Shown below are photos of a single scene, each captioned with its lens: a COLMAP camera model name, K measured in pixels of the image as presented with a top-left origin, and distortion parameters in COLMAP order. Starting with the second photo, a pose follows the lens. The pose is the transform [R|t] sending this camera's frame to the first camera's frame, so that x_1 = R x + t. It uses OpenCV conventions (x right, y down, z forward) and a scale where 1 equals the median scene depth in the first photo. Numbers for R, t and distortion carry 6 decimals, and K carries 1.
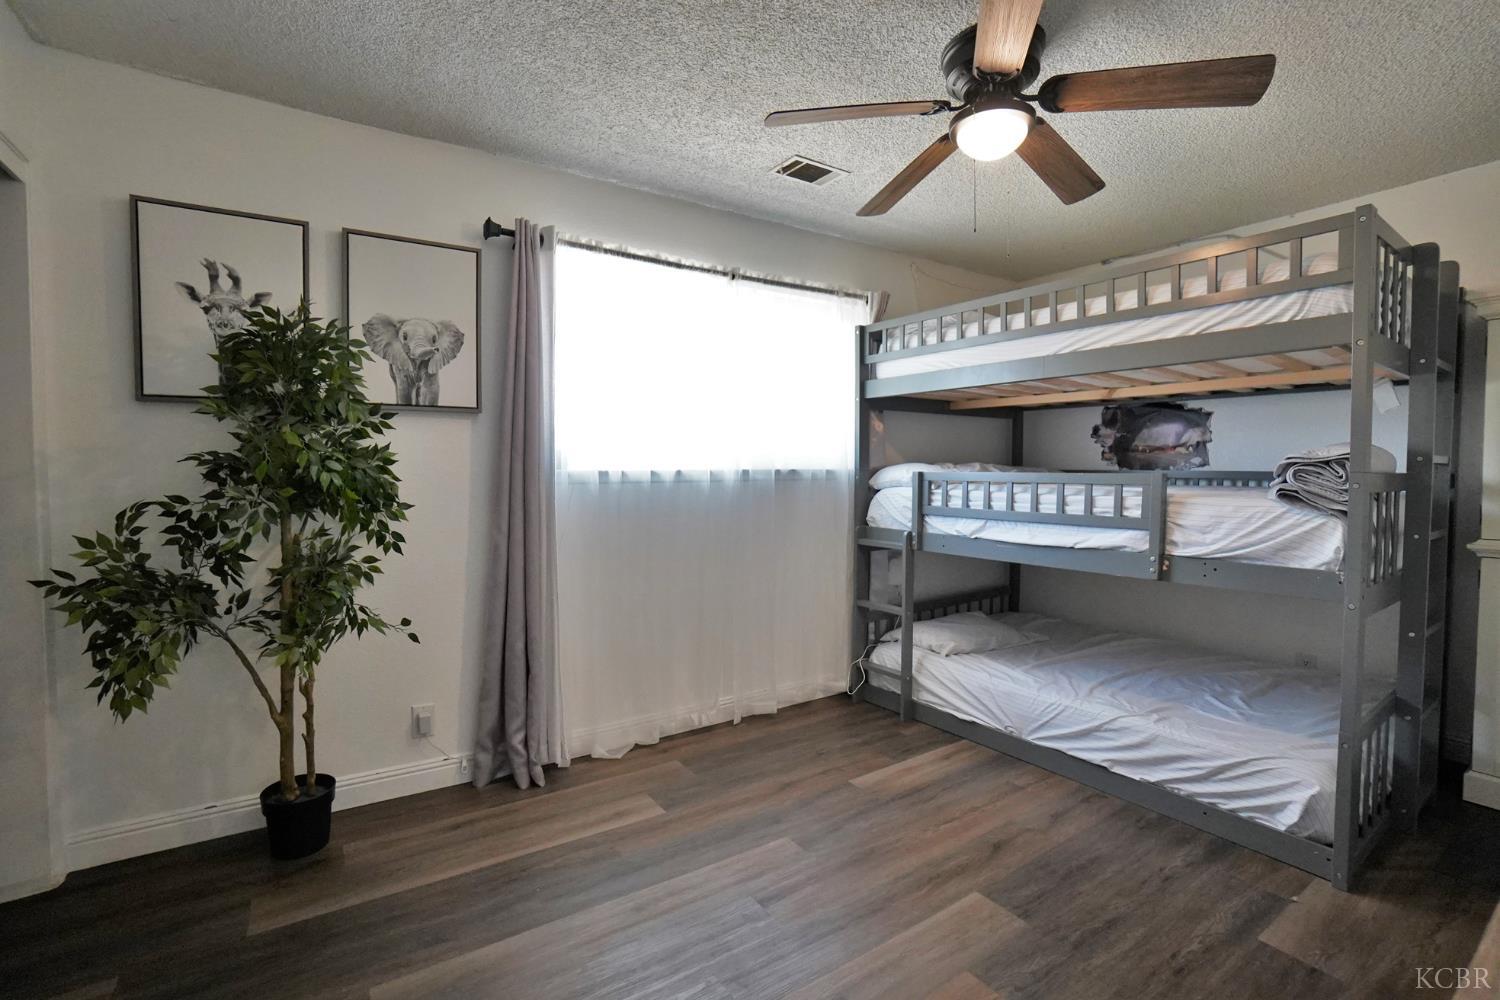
lens RADIAL K [[667.4, 0, 734.2], [0, 667.4, 490.3], [0, 0, 1]] dist [-0.063039, 0.024675]
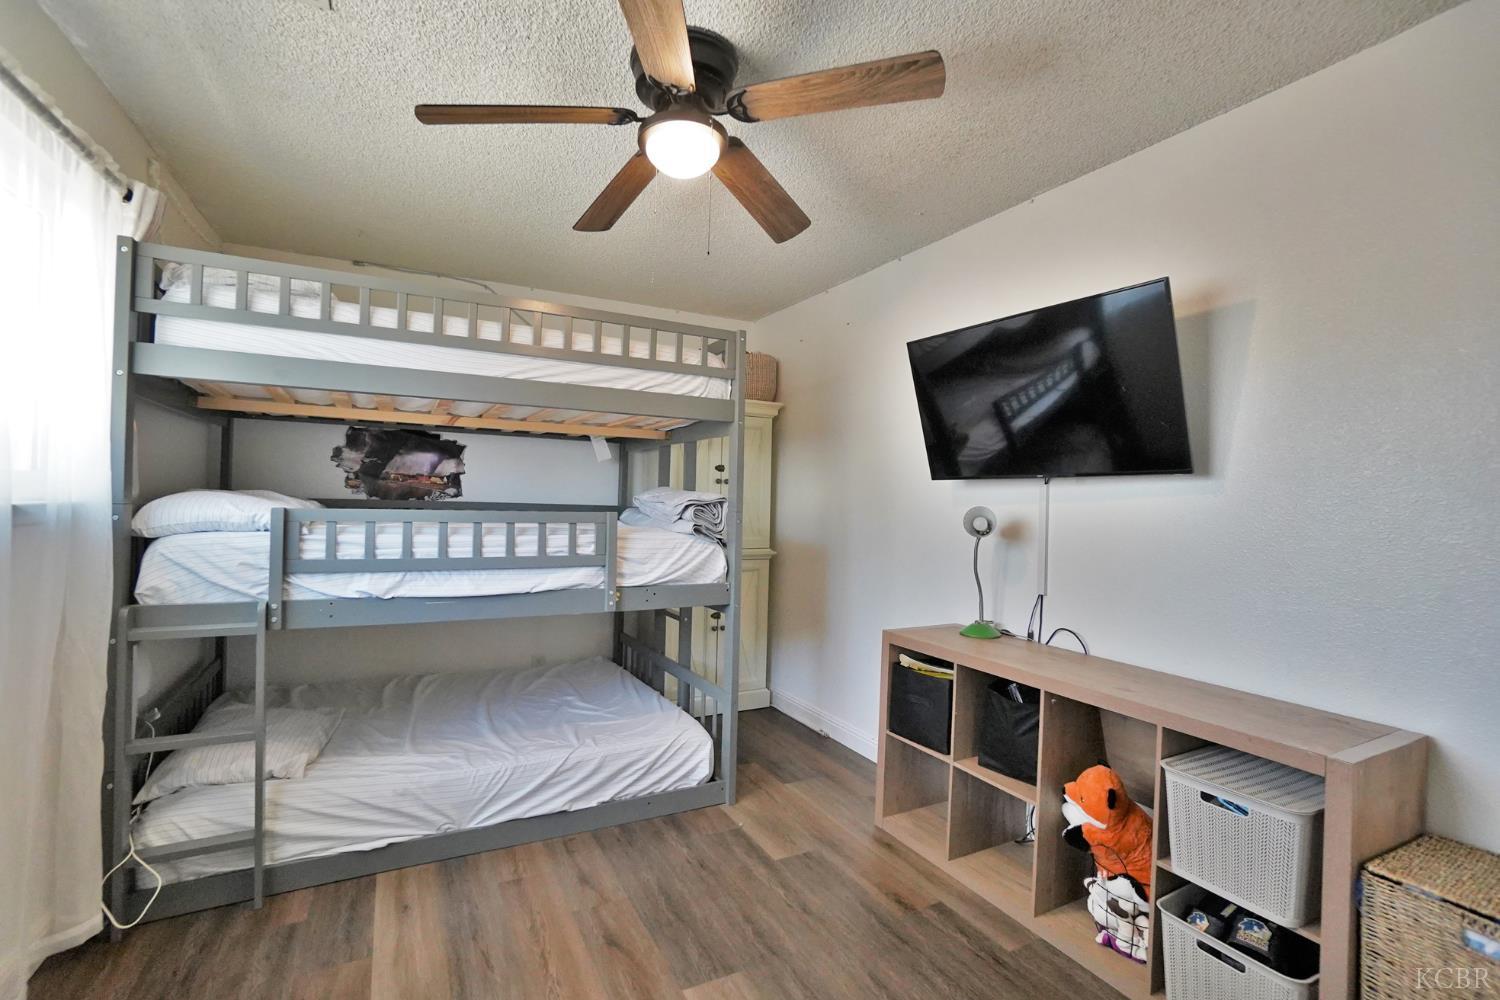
lens RADIAL K [[667.4, 0, 734.2], [0, 667.4, 490.3], [0, 0, 1]] dist [-0.063039, 0.024675]
pose [[0.110300, 0.011428, 0.993833, -0.326355], [0.008024, 0.999891, -0.012388, -0.036334], [-0.993866, 0.009341, 0.110196, 0.524983]]
